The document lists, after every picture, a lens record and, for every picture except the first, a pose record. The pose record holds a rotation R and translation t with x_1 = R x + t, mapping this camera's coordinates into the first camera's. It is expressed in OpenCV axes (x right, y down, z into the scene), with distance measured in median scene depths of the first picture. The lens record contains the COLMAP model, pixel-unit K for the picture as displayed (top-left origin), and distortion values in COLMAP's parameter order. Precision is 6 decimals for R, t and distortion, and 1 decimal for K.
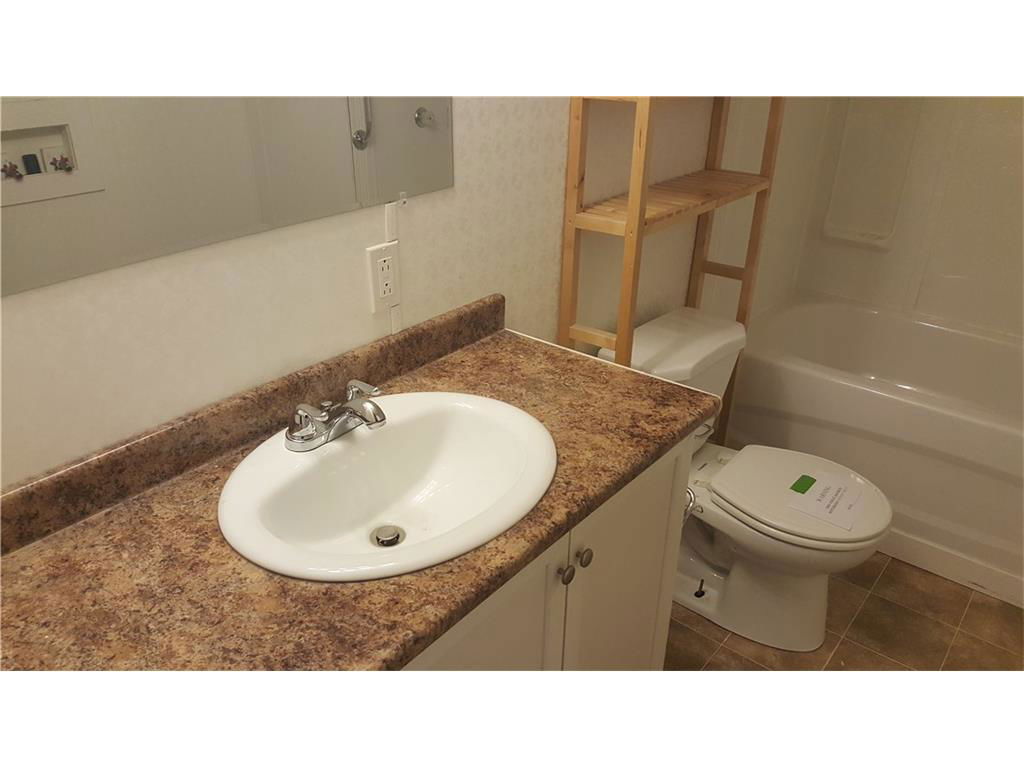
lens RADIAL K [[788.6, 0, 511.6], [0, 788.6, 391.5], [0, 0, 1]] dist [0.137517, -0.002031]
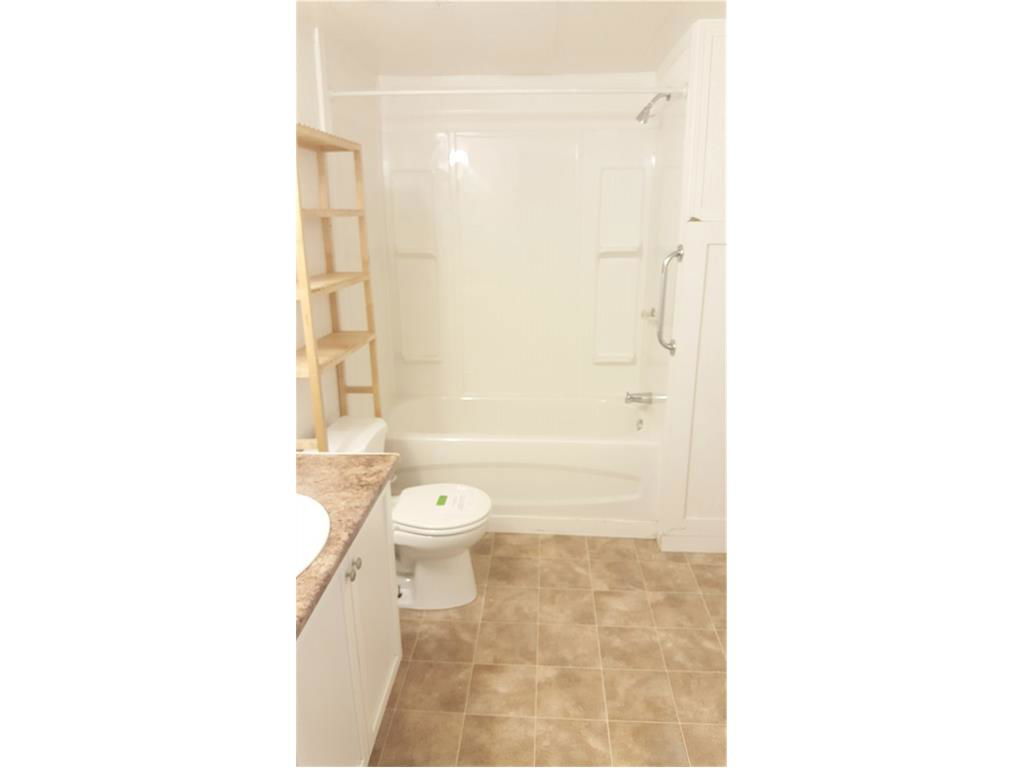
lens RADIAL K [[788.6, 0, 511.6], [0, 788.6, 391.5], [0, 0, 1]] dist [0.137517, -0.002031]
pose [[0.798280, -0.192152, 0.570813, -0.459568], [0.291020, 0.952822, -0.086244, 0.090386], [-0.527311, 0.234965, 0.816538, -0.526256]]
